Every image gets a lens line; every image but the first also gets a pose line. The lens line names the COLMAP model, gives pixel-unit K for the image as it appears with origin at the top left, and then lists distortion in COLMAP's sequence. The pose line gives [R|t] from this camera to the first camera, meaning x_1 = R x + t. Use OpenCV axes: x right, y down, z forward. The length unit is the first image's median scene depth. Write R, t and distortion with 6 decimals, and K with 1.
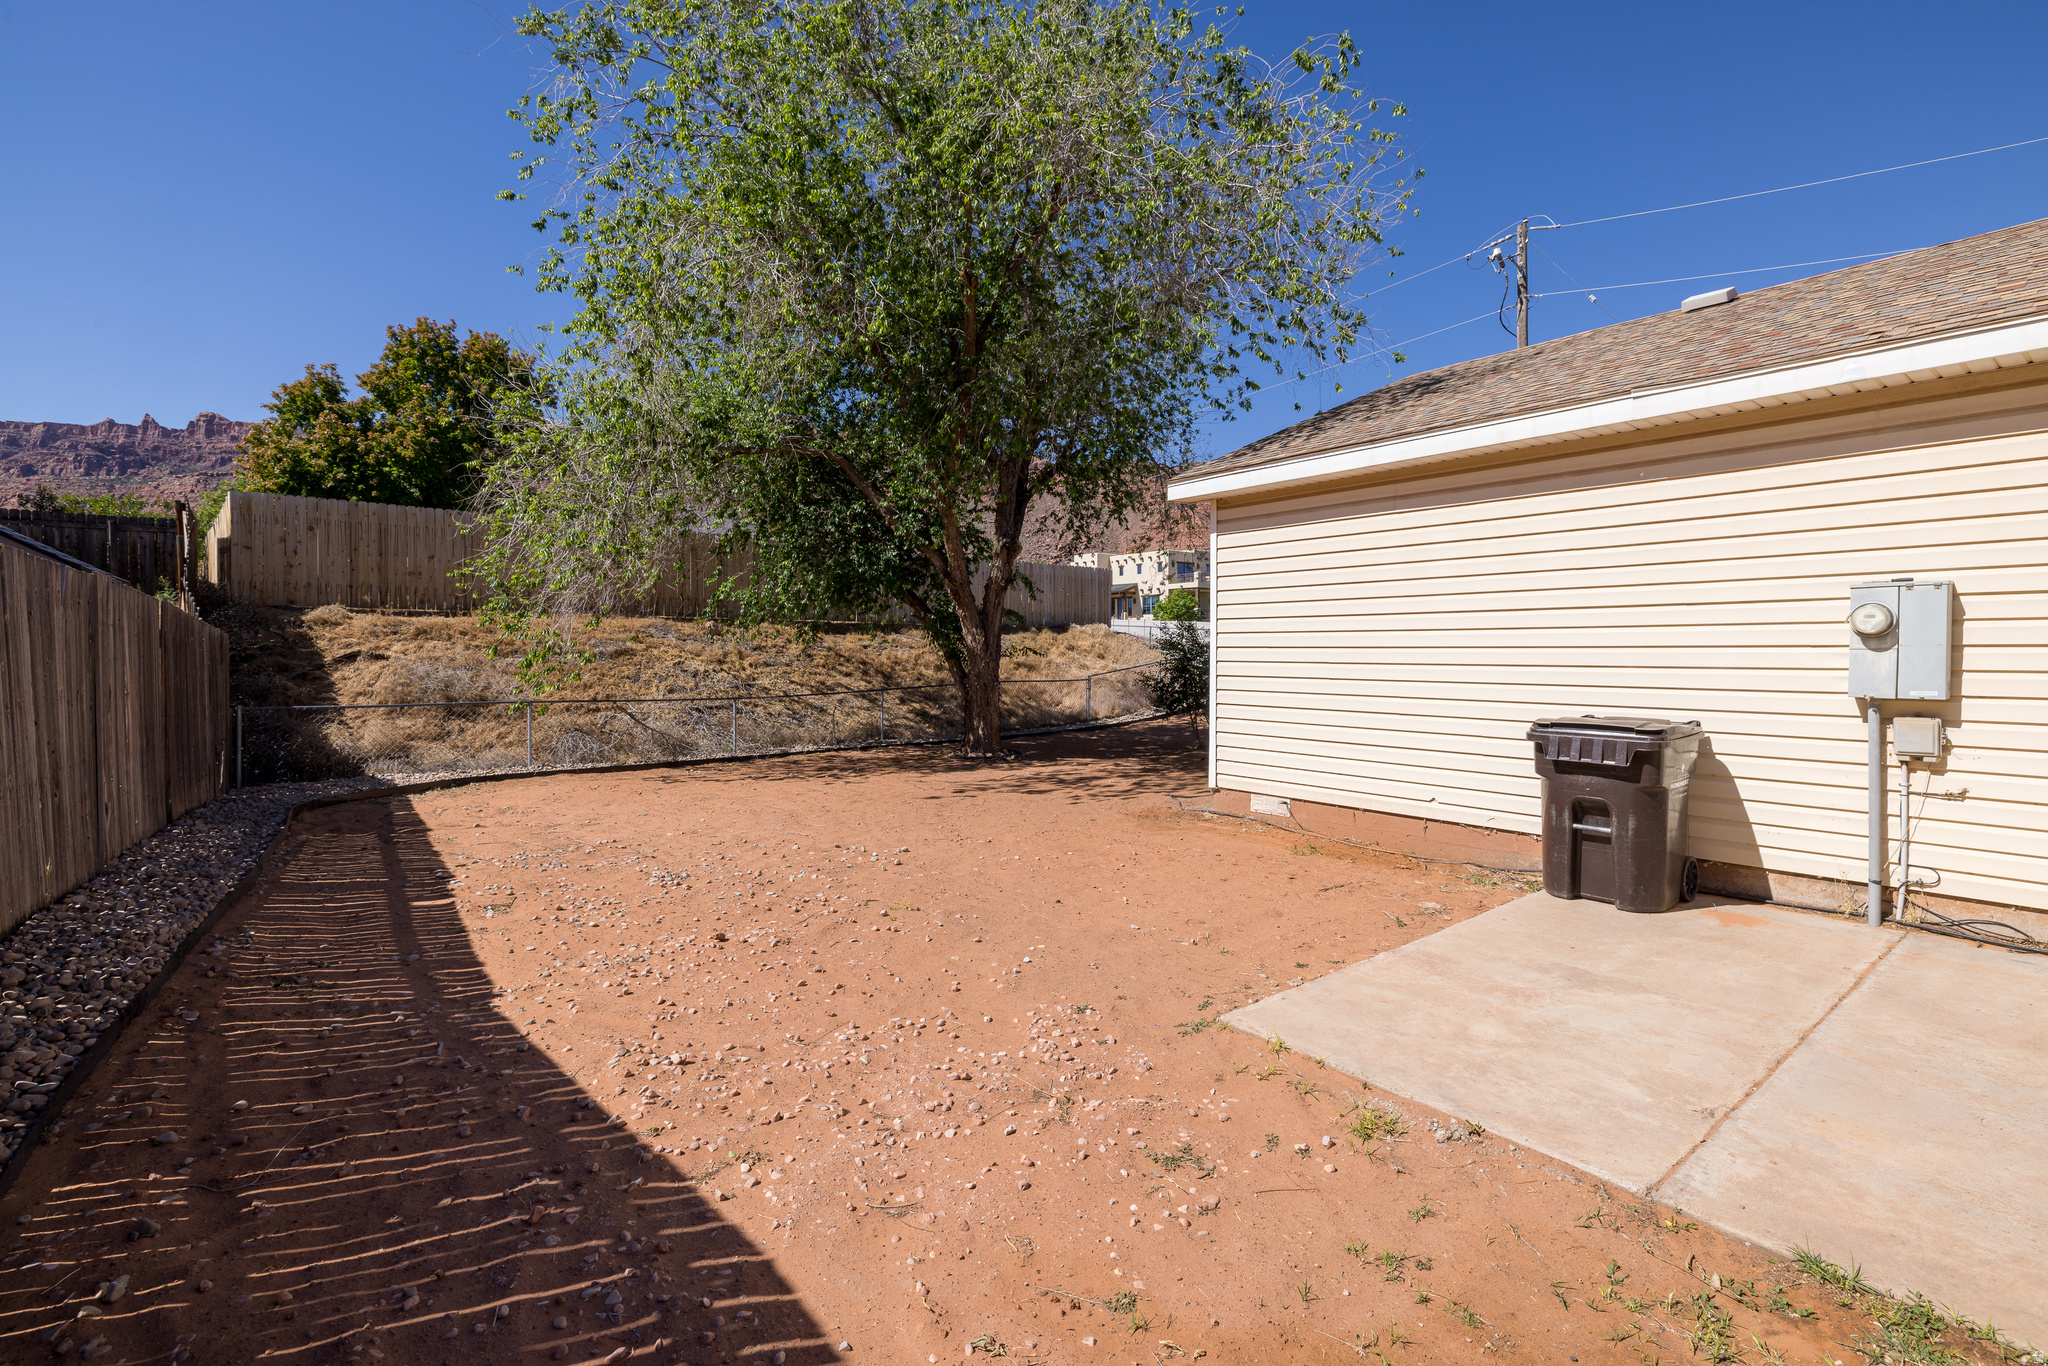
lens RADIAL K [[934.1, 0, 1023.1], [0, 934.1, 662.8], [0, 0, 1]] dist [-0.000514, 0.000088]
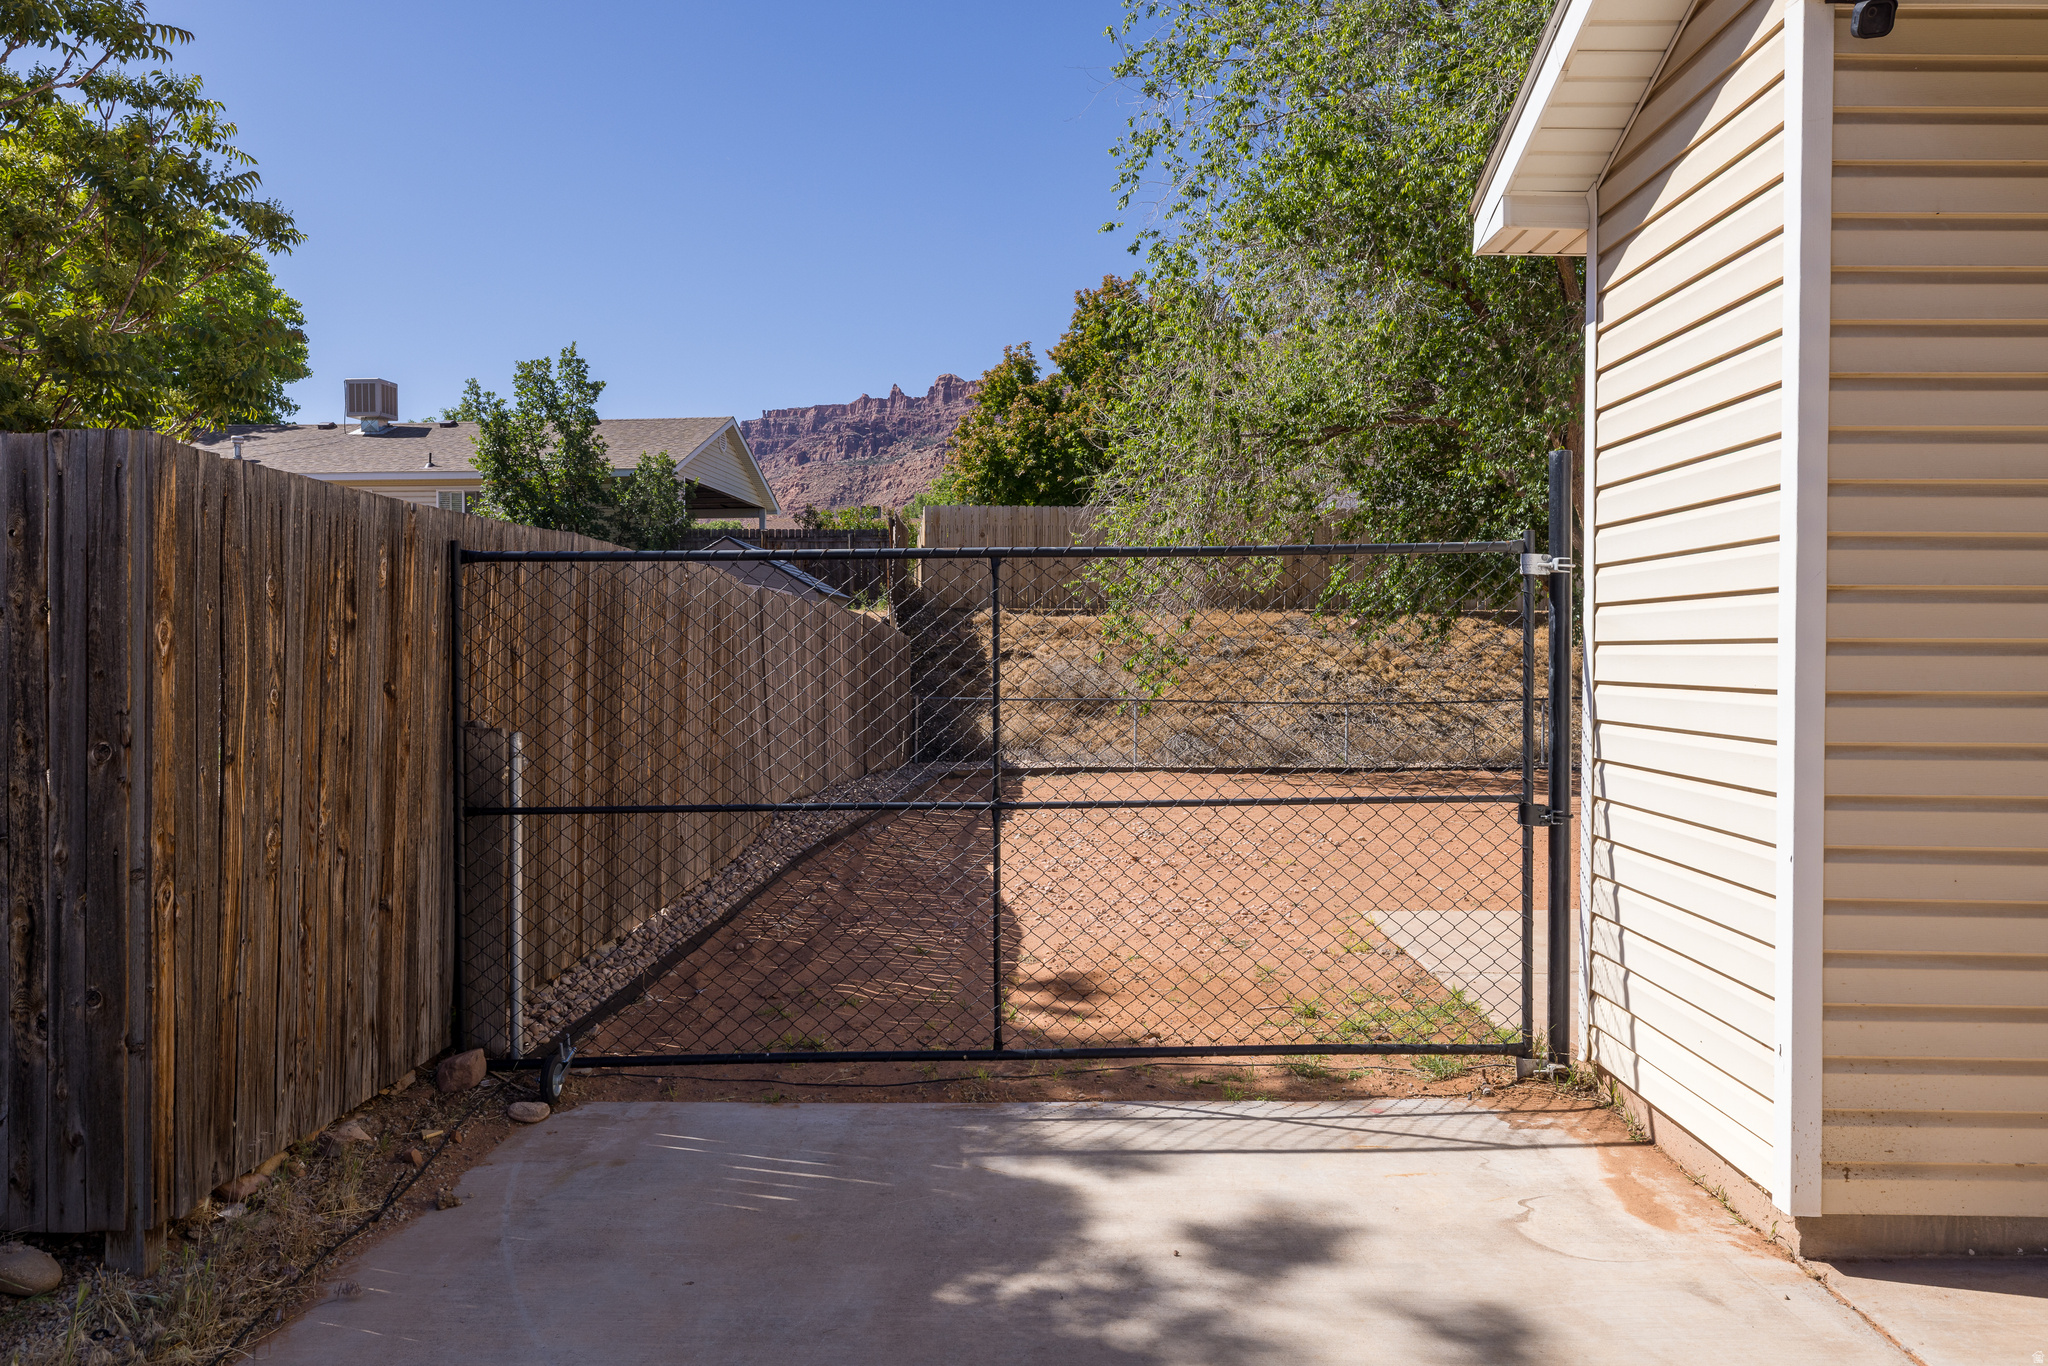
lens RADIAL K [[1406.9, 0, 1019.7], [0, 1406.9, 671.3], [0, 0, 1]] dist [0.001703, -0.003213]
pose [[0.787844, 0.010742, -0.615782, 0.226194], [-0.007858, 0.999942, 0.007389, -0.000173], [0.615825, -0.000982, 0.787882, -0.207388]]
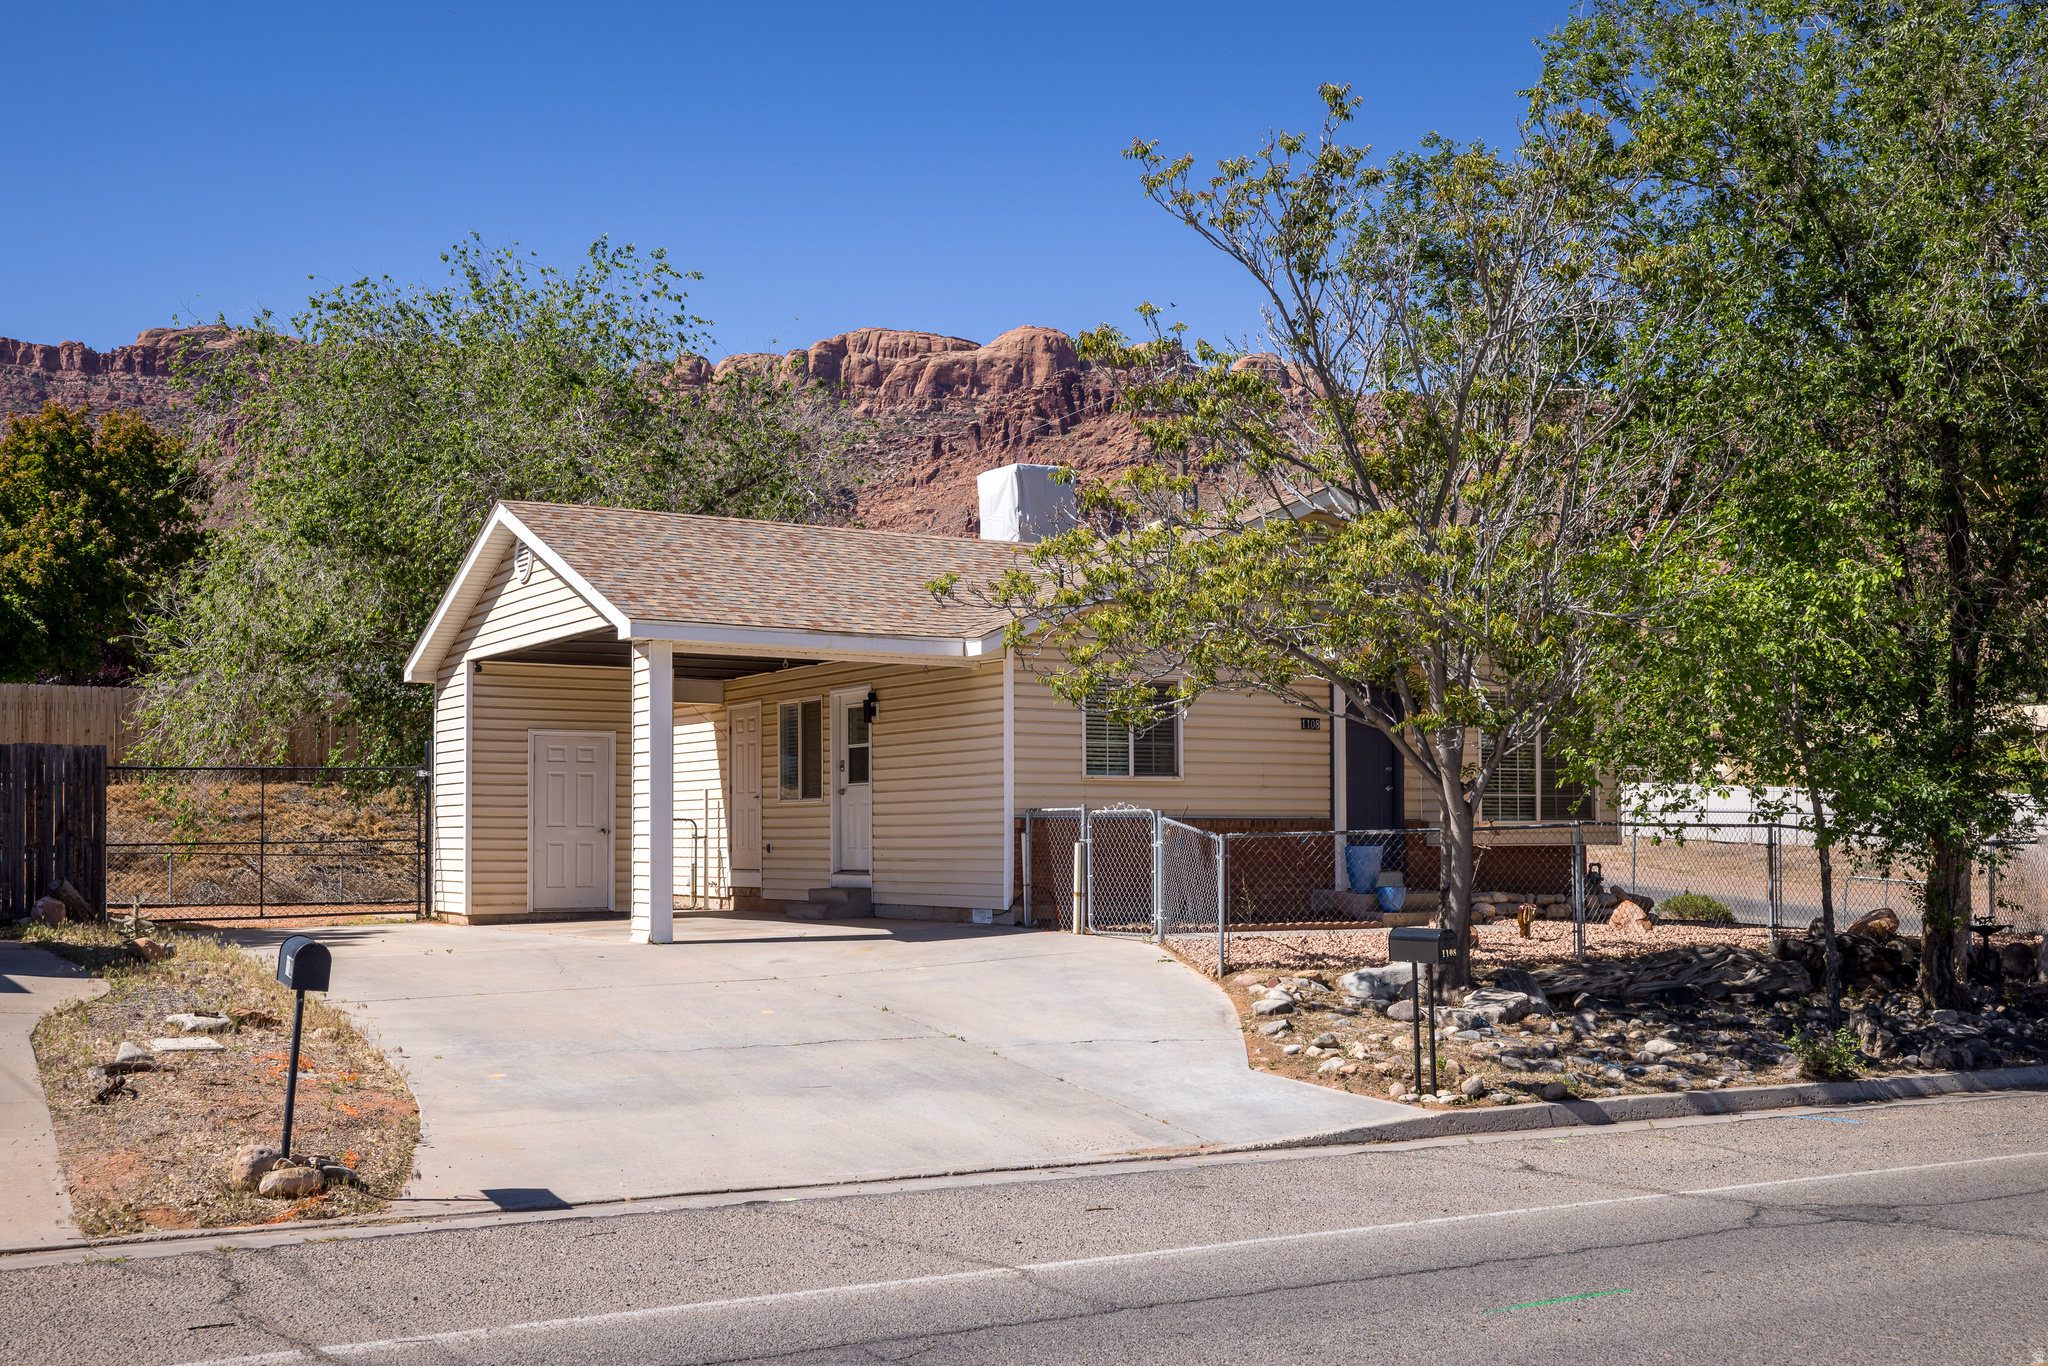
lens RADIAL K [[2196.8, 0, 1026.3], [0, 2196.8, 705.0], [0, 0, 1]] dist [0.030971, 0.000000]
pose [[0.993210, -0.012687, -0.115644, 0.710530], [0.004563, 0.997519, -0.070246, 0.040386], [0.116248, 0.069241, 0.990804, -1.349694]]
